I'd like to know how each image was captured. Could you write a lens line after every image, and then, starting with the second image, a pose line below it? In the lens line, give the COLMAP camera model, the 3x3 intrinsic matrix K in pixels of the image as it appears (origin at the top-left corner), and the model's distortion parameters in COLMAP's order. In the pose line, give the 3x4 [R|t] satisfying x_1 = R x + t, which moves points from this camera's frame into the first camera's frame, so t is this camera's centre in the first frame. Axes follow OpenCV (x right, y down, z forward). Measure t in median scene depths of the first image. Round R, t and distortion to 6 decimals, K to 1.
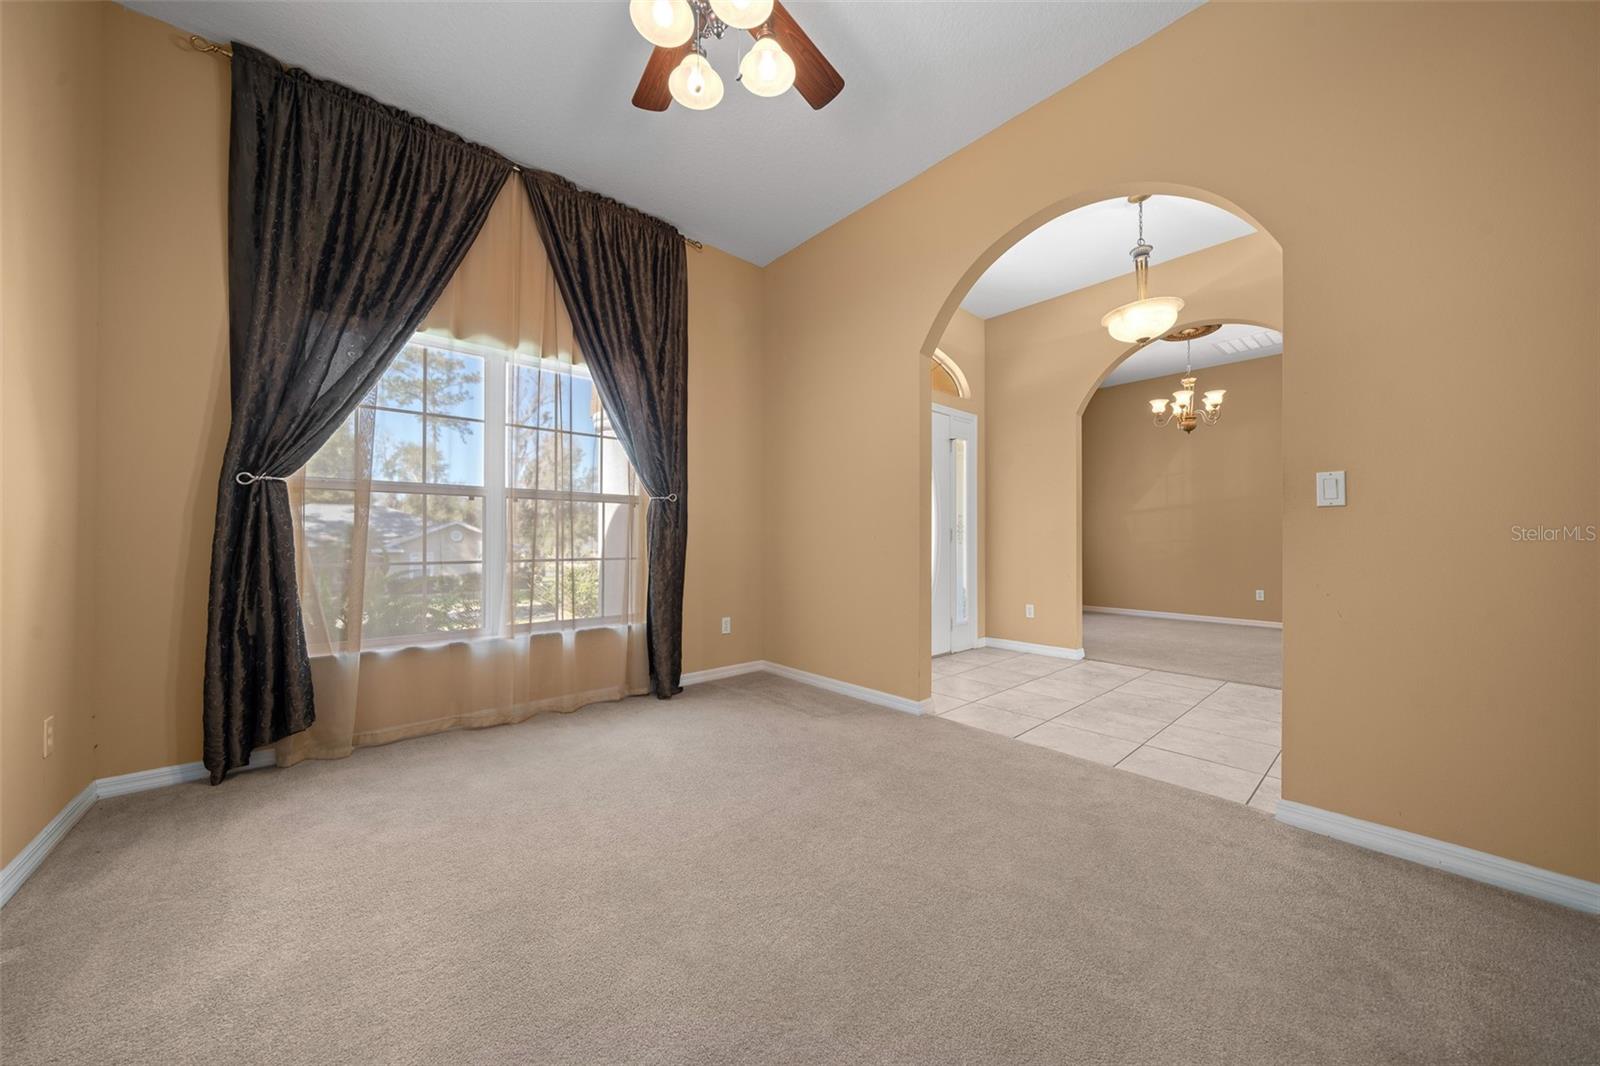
lens RADIAL K [[549.1, 0, 807.4], [0, 549.1, 529.3], [0, 0, 1]] dist [-0.000931, -0.000191]
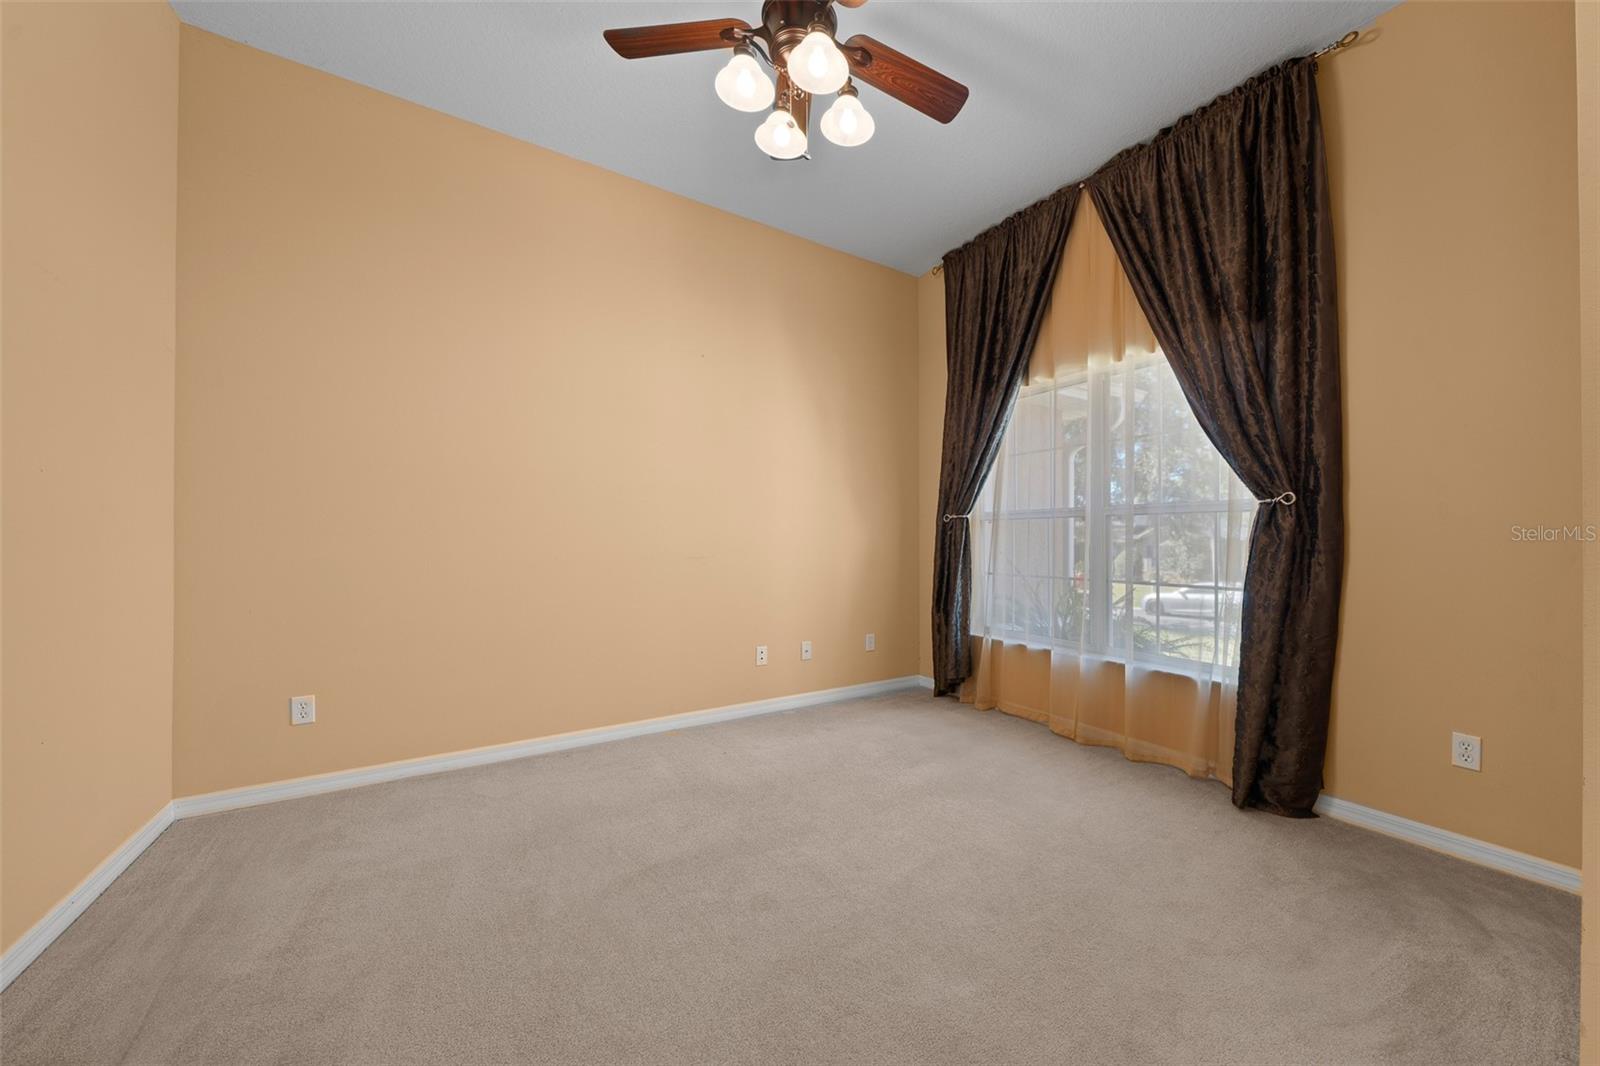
lens RADIAL K [[549.1, 0, 807.4], [0, 549.1, 529.3], [0, 0, 1]] dist [-0.000931, -0.000191]
pose [[-0.144911, -0.018909, -0.989264, 0.539559], [0.019094, 0.999578, -0.021903, -0.022719], [0.989260, -0.022063, -0.144489, 0.668676]]
